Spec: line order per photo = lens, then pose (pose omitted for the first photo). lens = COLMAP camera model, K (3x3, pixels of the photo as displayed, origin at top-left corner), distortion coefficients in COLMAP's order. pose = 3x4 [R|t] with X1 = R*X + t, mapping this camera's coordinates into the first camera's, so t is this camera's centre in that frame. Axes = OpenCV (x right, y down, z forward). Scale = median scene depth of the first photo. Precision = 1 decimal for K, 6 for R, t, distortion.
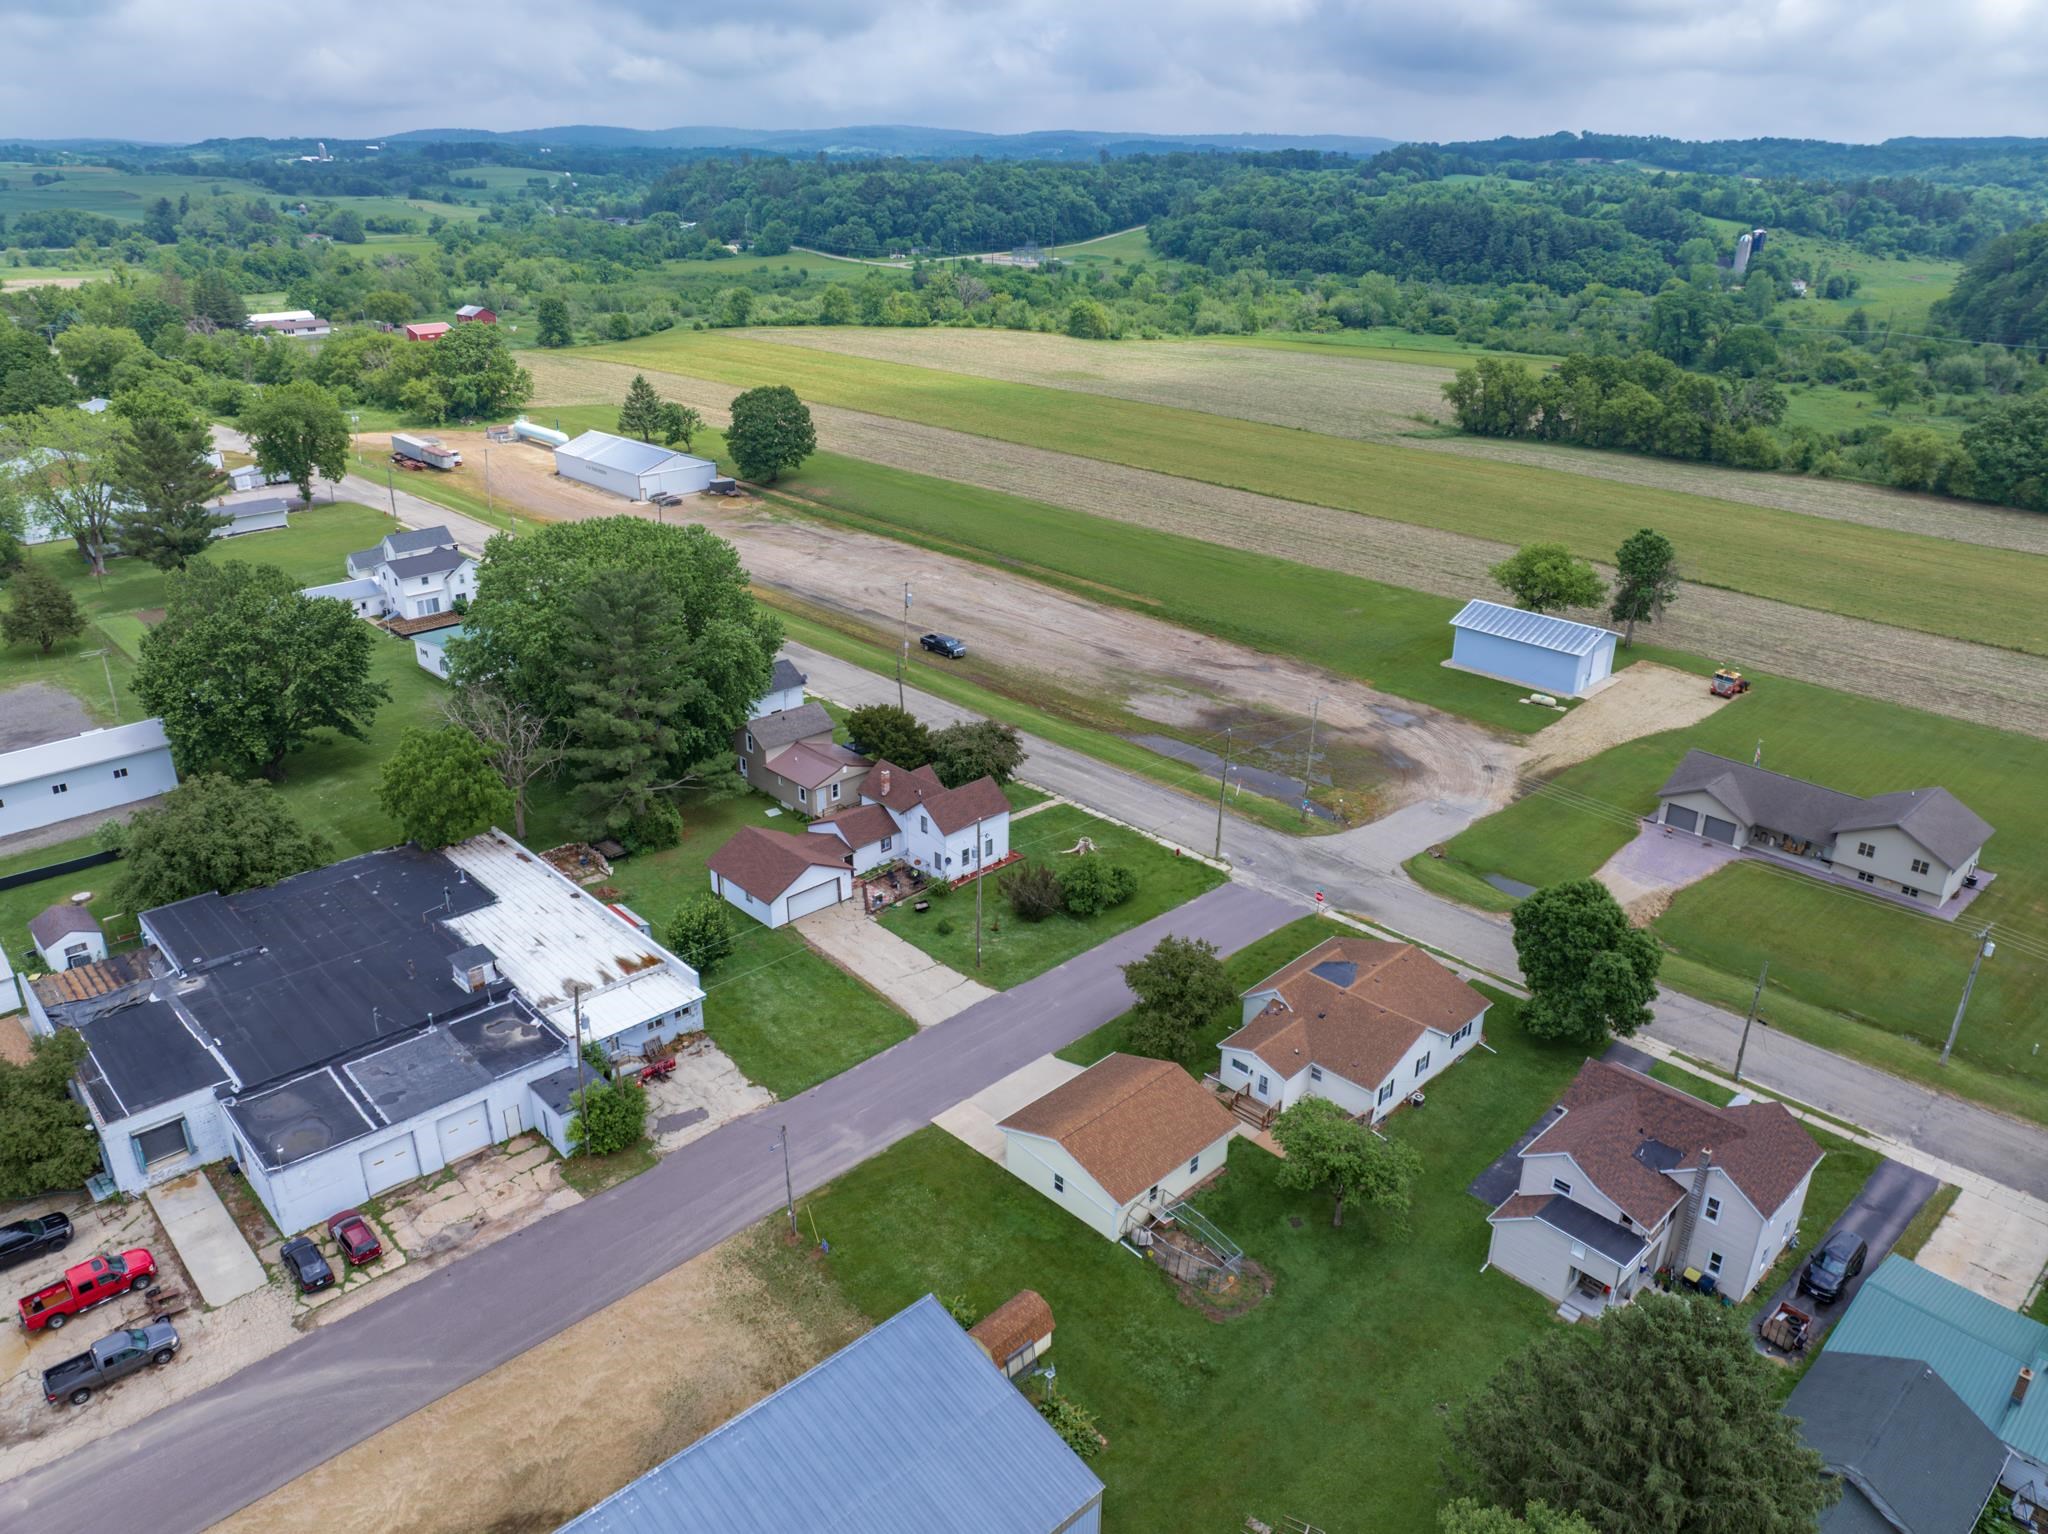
lens RADIAL K [[1440.2, 0, 1028.2], [0, 1440.2, 761.4], [0, 0, 1]] dist [-0.041536, 0.003675]
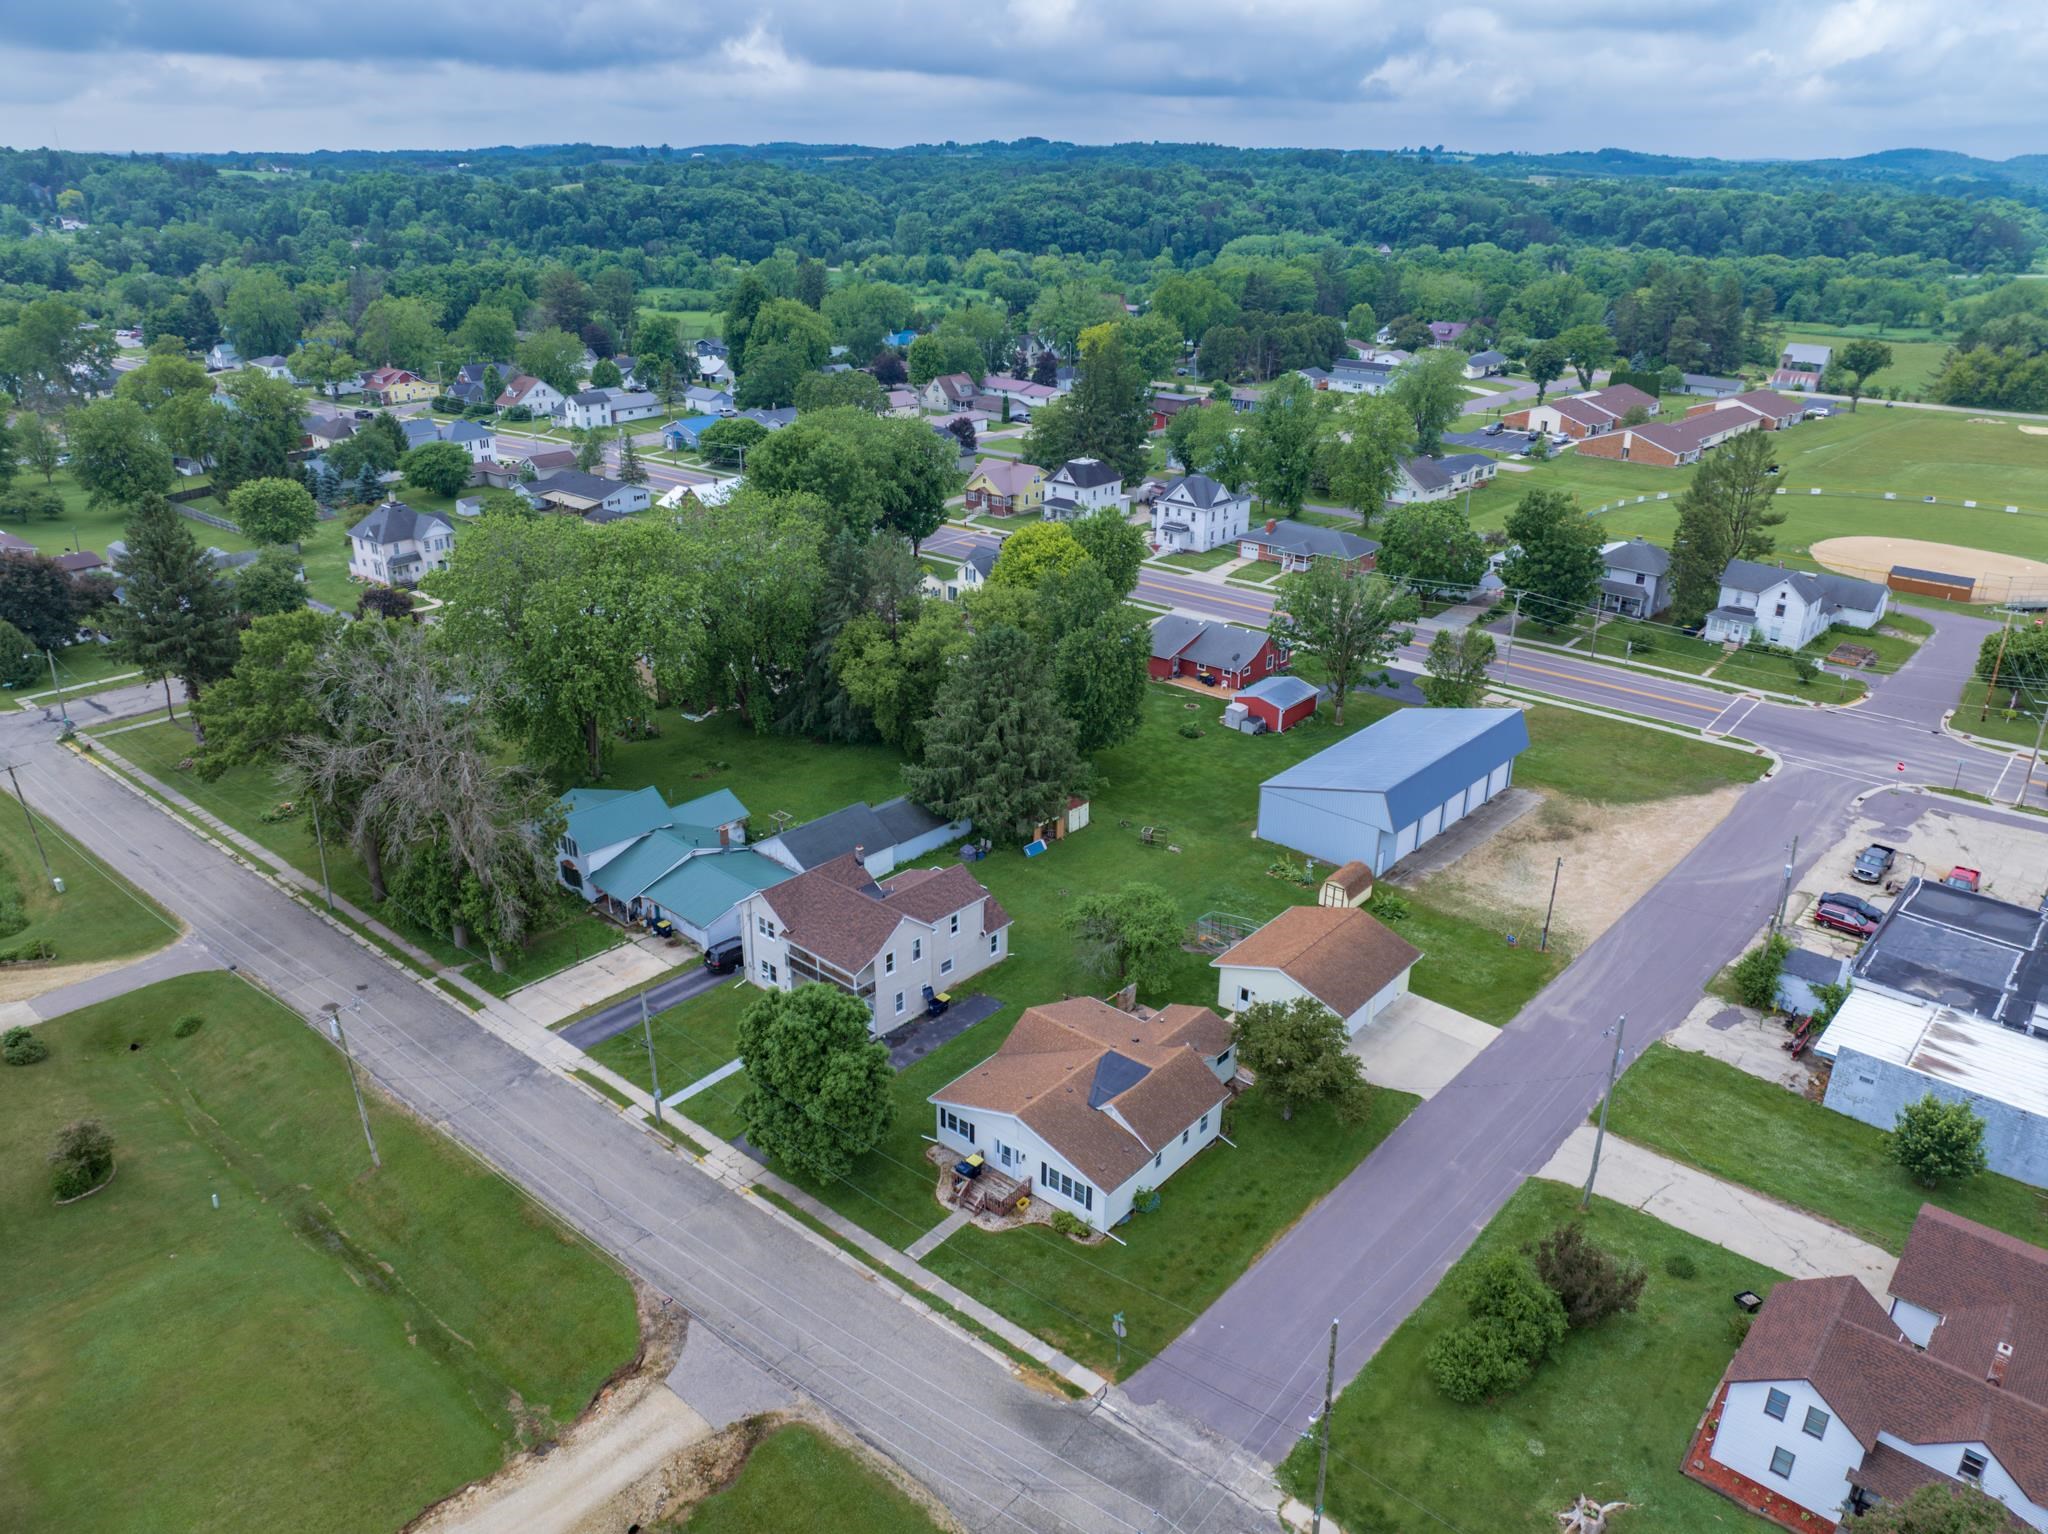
lens RADIAL K [[1440.2, 0, 1028.2], [0, 1440.2, 761.4], [0, 0, 1]] dist [-0.041536, 0.003675]
pose [[-0.996455, 0.019351, -0.081876, 0.241036], [-0.045199, 0.697684, 0.714979, -0.415092], [0.070959, 0.716145, -0.694336, 1.053275]]
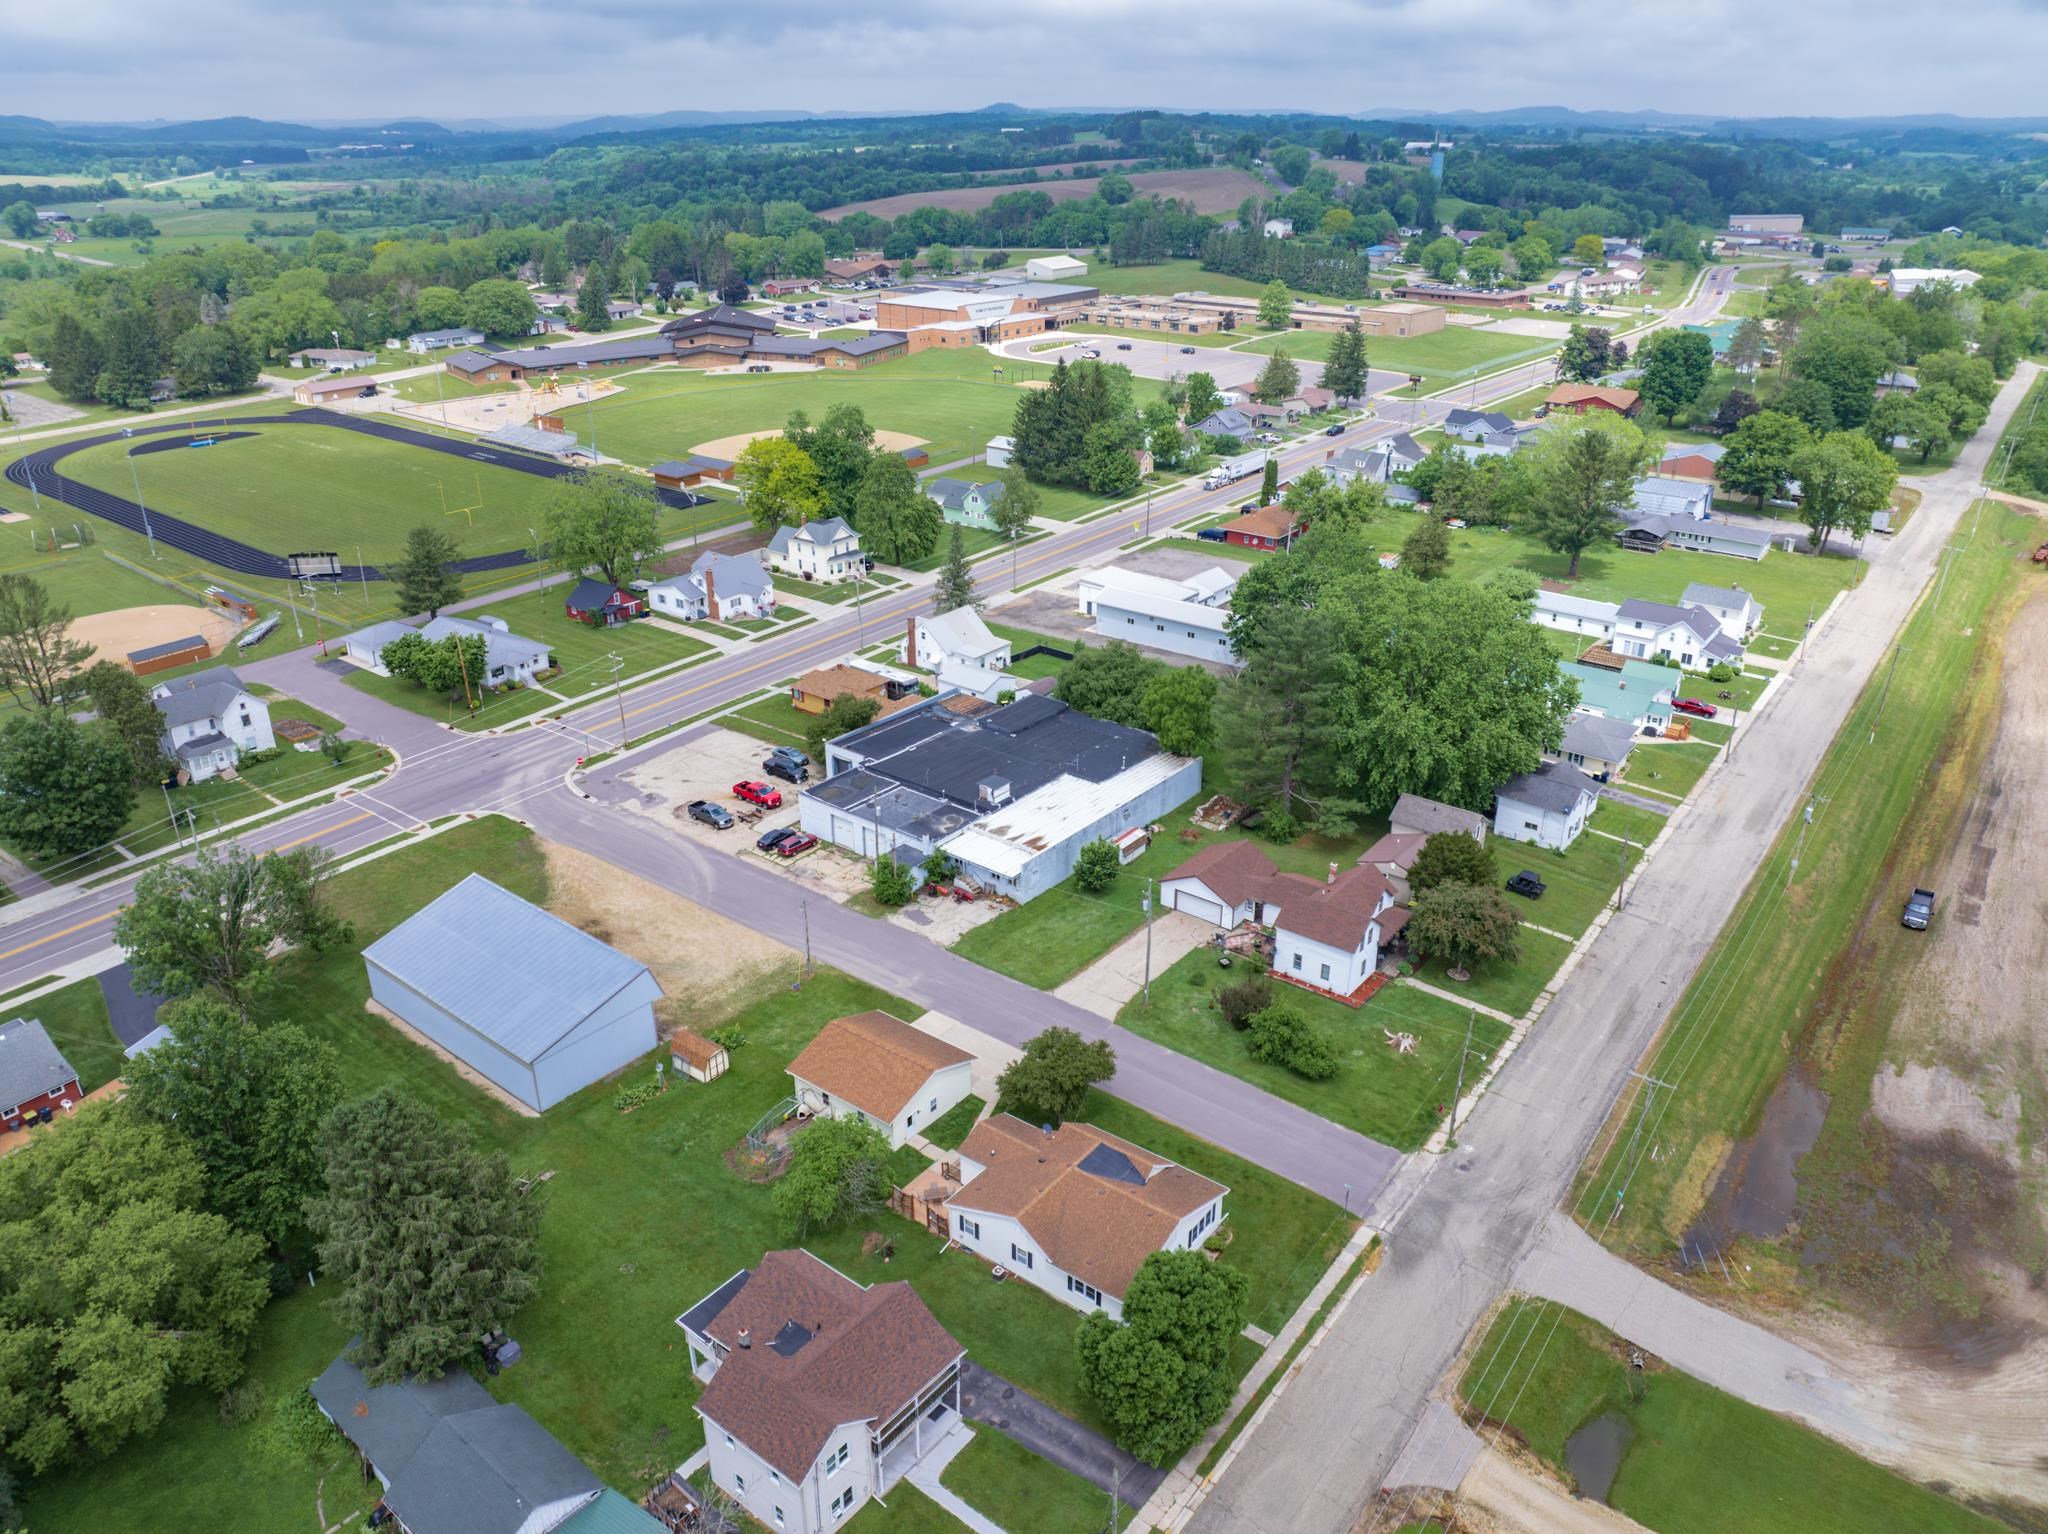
lens RADIAL K [[1440.2, 0, 1028.2], [0, 1440.2, 761.4], [0, 0, 1]] dist [-0.041536, 0.003675]
pose [[0.134462, 0.398657, -0.907189, 0.722006], [-0.385529, 0.864419, 0.322720, -0.282434], [0.912846, 0.306354, 0.269926, 0.438524]]
